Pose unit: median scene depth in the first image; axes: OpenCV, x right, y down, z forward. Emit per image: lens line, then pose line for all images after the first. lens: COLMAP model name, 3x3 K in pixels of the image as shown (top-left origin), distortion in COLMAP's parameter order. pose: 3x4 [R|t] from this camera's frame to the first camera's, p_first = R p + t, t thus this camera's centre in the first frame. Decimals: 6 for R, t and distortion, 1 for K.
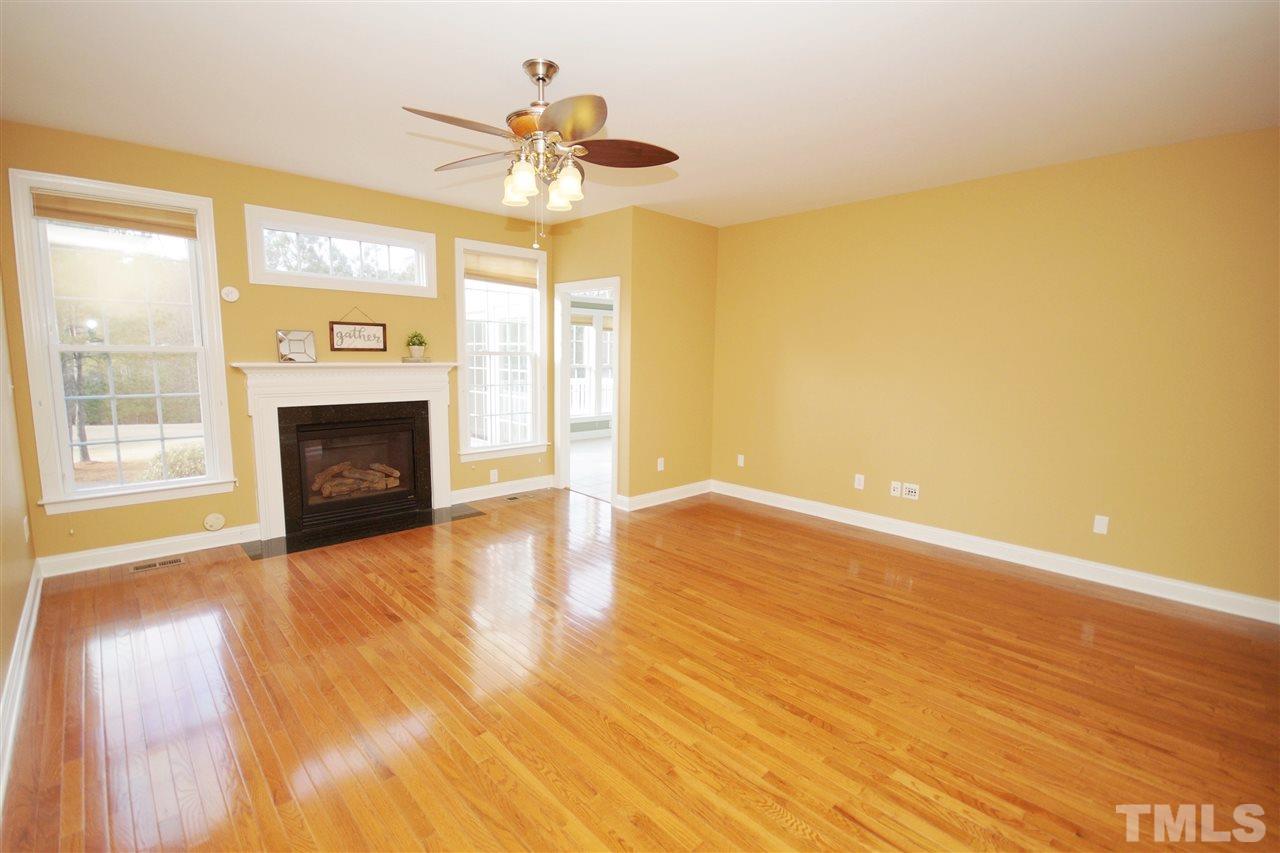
lens RADIAL K [[566.8, 0, 631.1], [0, 566.8, 427.8], [0, 0, 1]] dist [-0.002577, -0.001191]
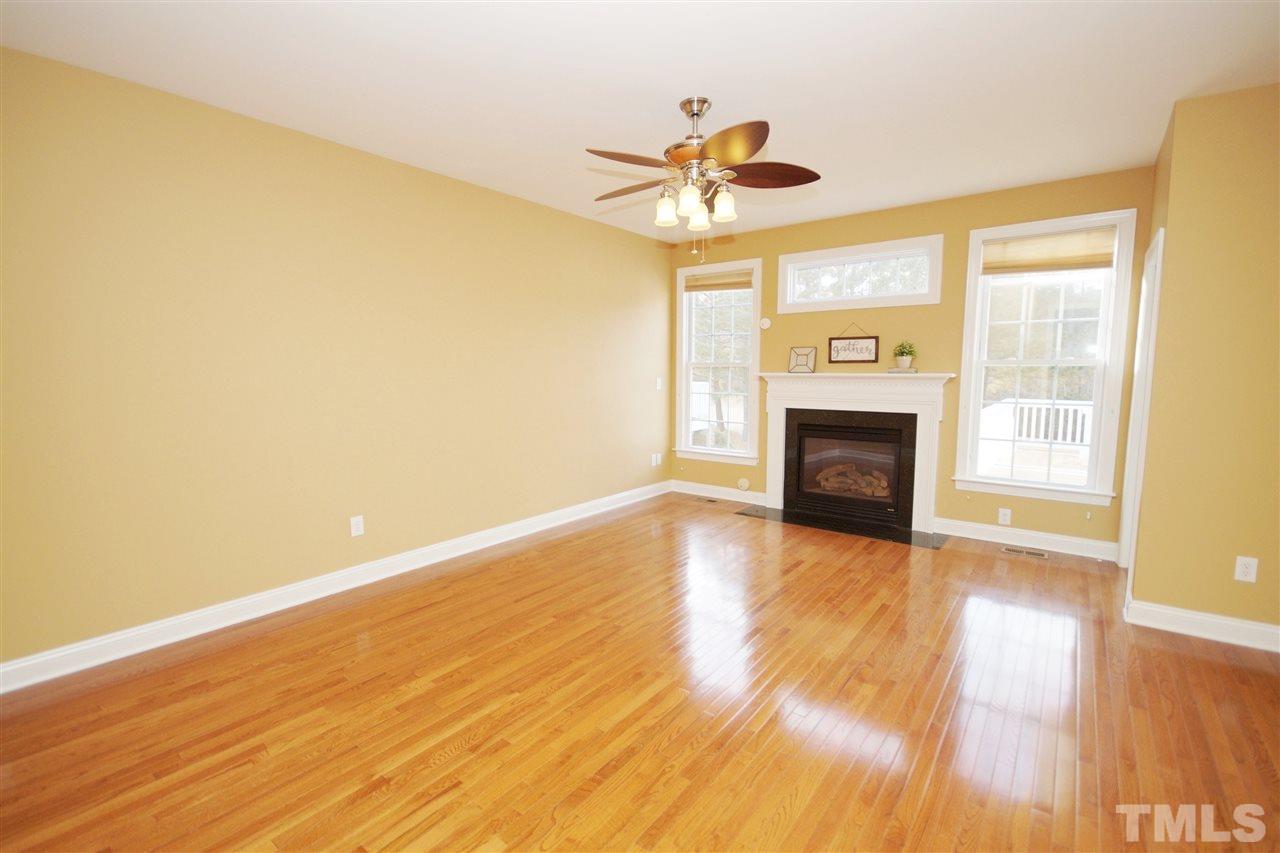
lens RADIAL K [[566.8, 0, 630.9], [0, 566.8, 424.8], [0, 0, 1]] dist [-0.002577, -0.001191]
pose [[0.148583, 0.082202, -0.985478, 0.541465], [-0.122675, 0.990374, 0.064114, -0.034538], [0.981261, 0.111367, 0.157237, 0.419723]]
